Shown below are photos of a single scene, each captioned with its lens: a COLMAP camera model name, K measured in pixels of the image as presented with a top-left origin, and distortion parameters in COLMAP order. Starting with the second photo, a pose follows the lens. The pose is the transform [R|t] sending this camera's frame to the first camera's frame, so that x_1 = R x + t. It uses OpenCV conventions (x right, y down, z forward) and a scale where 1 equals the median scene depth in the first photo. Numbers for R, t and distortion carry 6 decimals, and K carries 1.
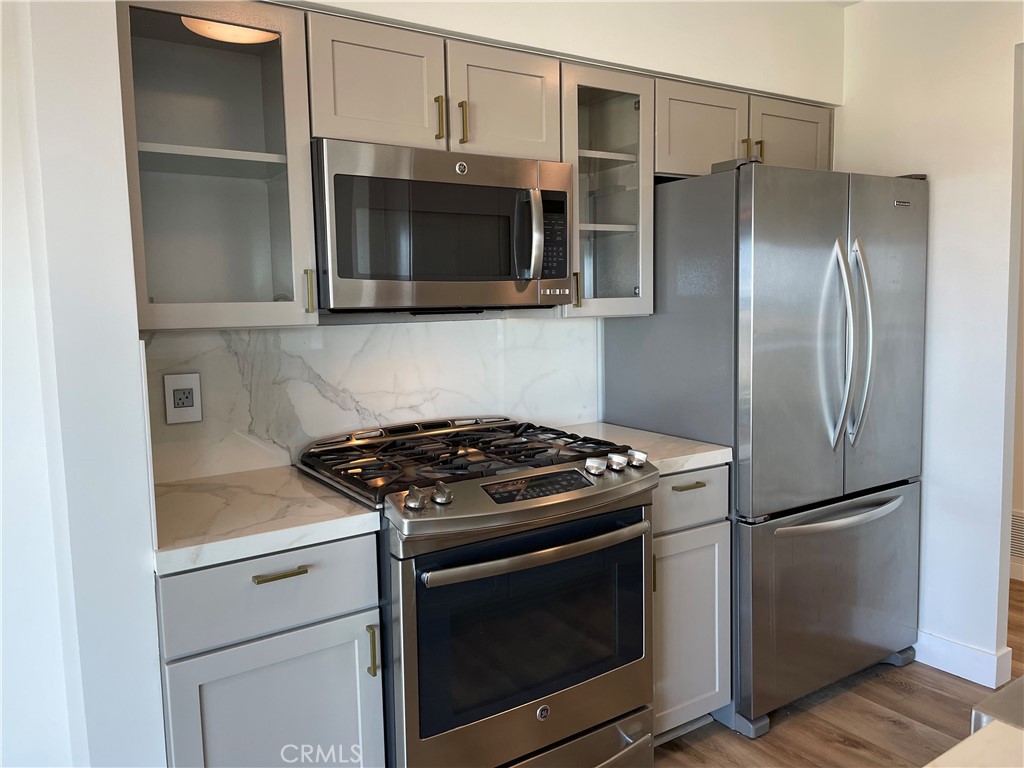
lens RADIAL K [[780.2, 0, 512.0], [0, 780.2, 384.0], [0, 0, 1]] dist [0.078431, -0.122738]
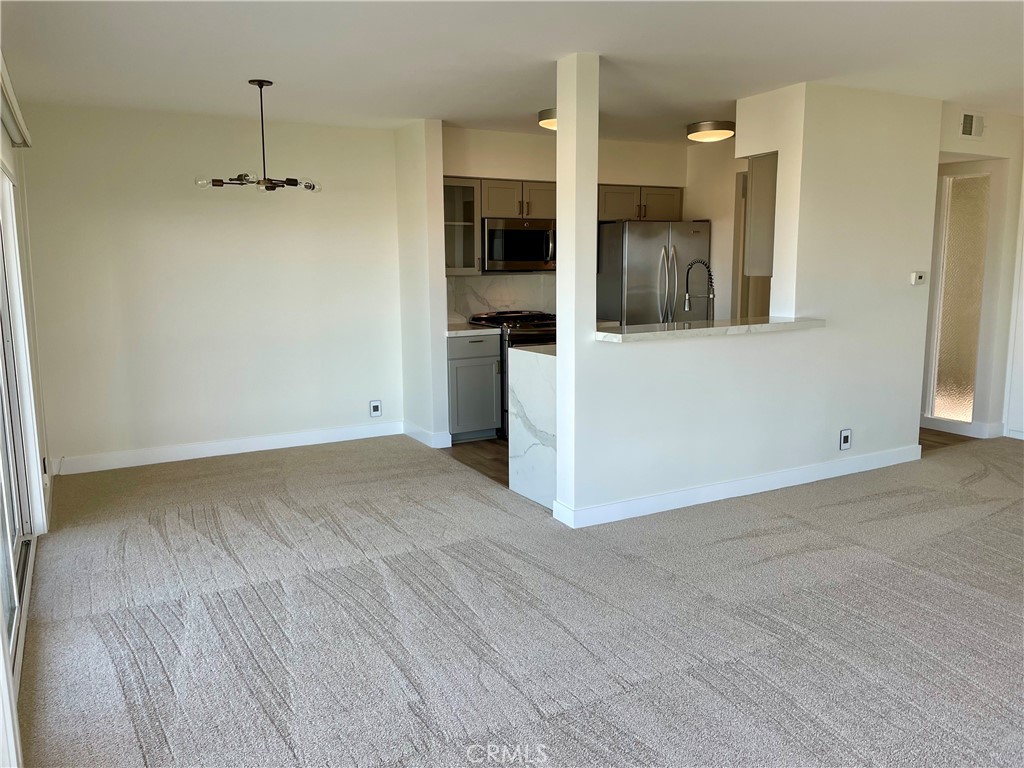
lens RADIAL K [[780.2, 0, 512.0], [0, 780.2, 384.0], [0, 0, 1]] dist [0.078431, -0.122738]
pose [[0.996651, 0.026247, -0.077449, 0.131929], [-0.022351, 0.998461, 0.050750, 0.194735], [0.078662, -0.048849, 0.995704, -2.086737]]
